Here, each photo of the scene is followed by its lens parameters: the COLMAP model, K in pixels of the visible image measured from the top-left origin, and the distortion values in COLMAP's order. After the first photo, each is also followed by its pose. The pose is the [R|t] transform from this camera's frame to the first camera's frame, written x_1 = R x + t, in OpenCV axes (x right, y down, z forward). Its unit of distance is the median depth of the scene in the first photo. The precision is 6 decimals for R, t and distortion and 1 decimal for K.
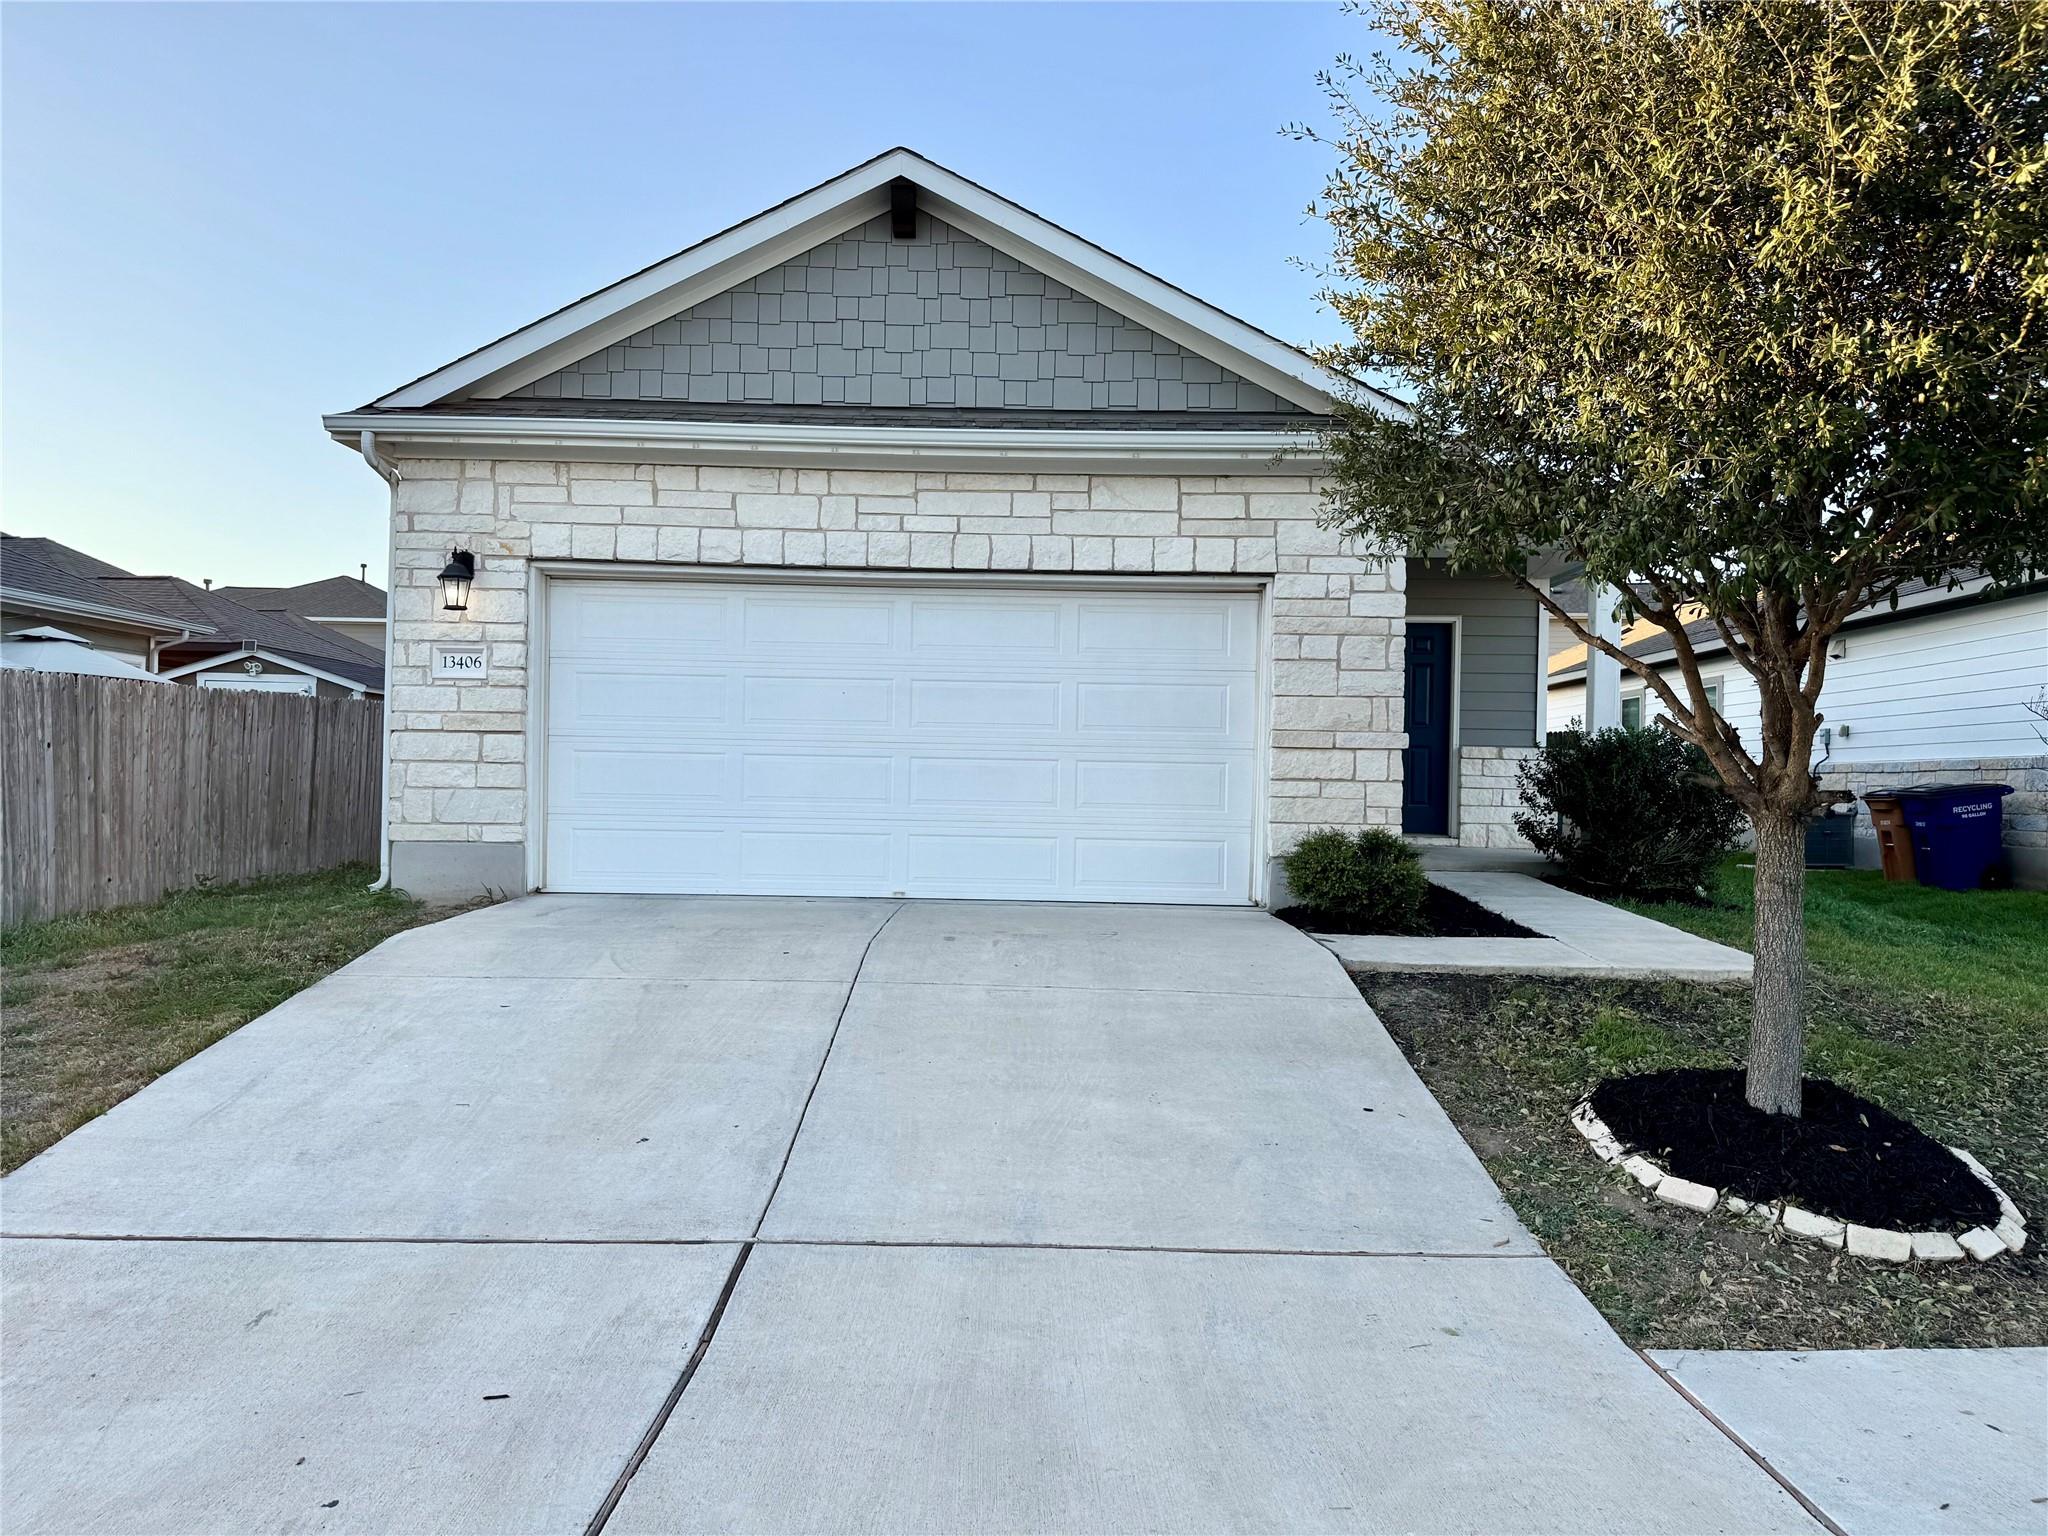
lens RADIAL K [[1447.9, 0, 1018.5], [0, 1447.9, 768.9], [0, 0, 1]] dist [0.142171, -0.231594]
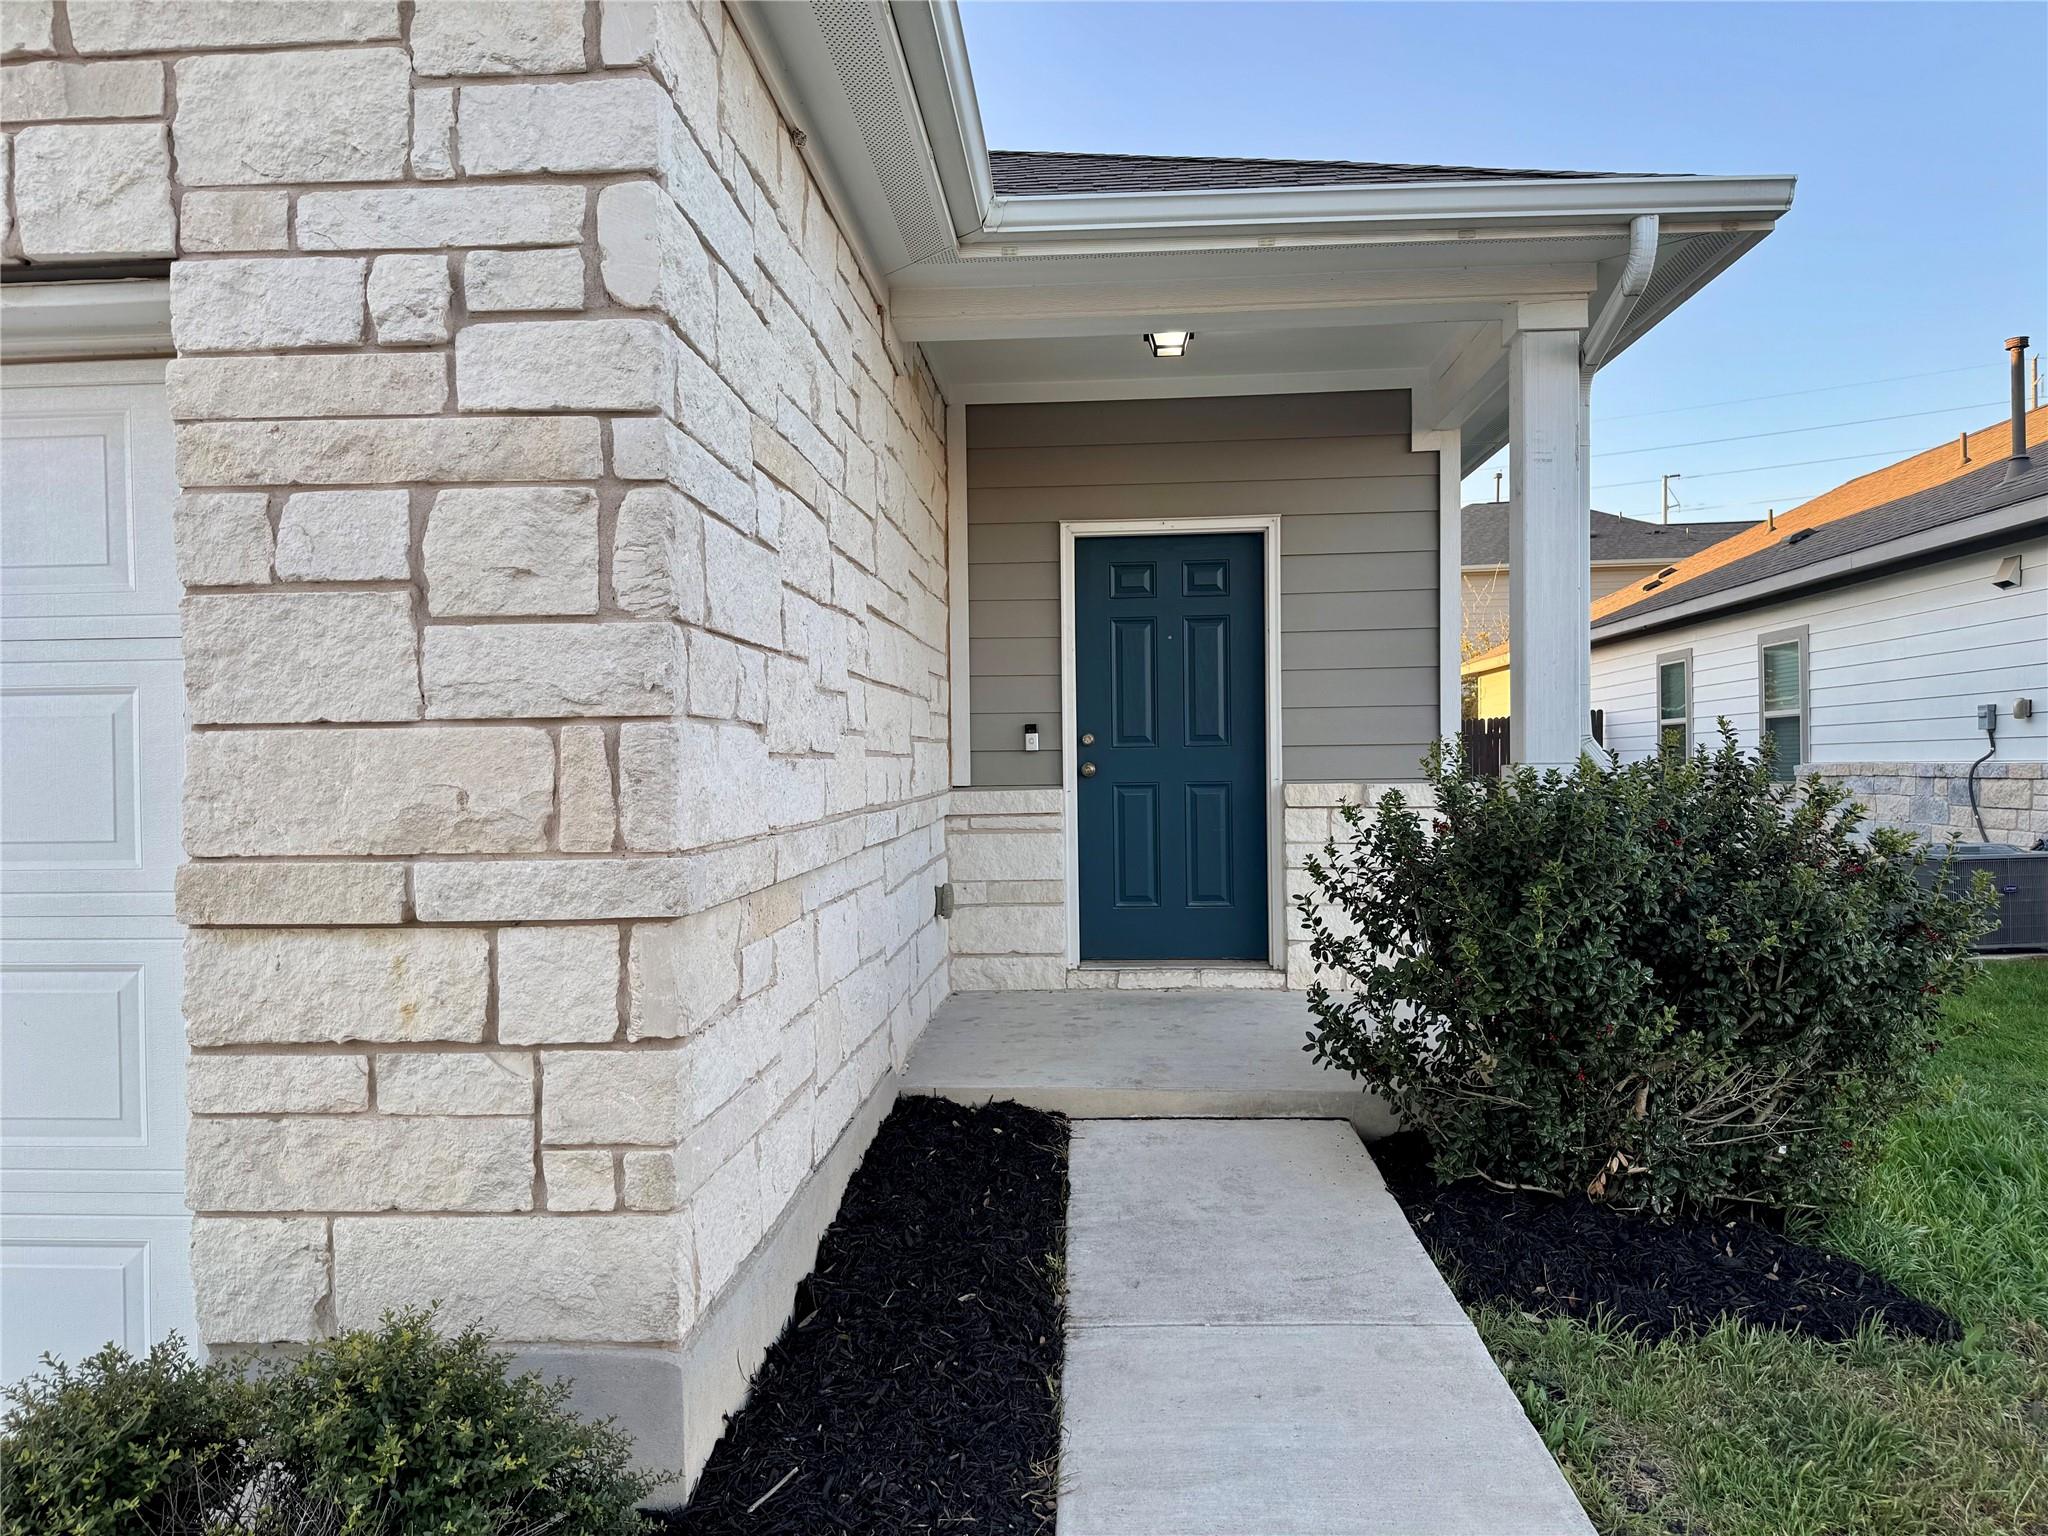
lens RADIAL K [[1432.5, 0, 1028.2], [0, 1432.5, 767.9], [0, 0, 1]] dist [0.051048, -0.069192]
pose [[0.998706, -0.032558, -0.039076, 0.333318], [0.033116, 0.999358, 0.013705, -0.041261], [0.038604, -0.014982, 0.999142, 0.739814]]
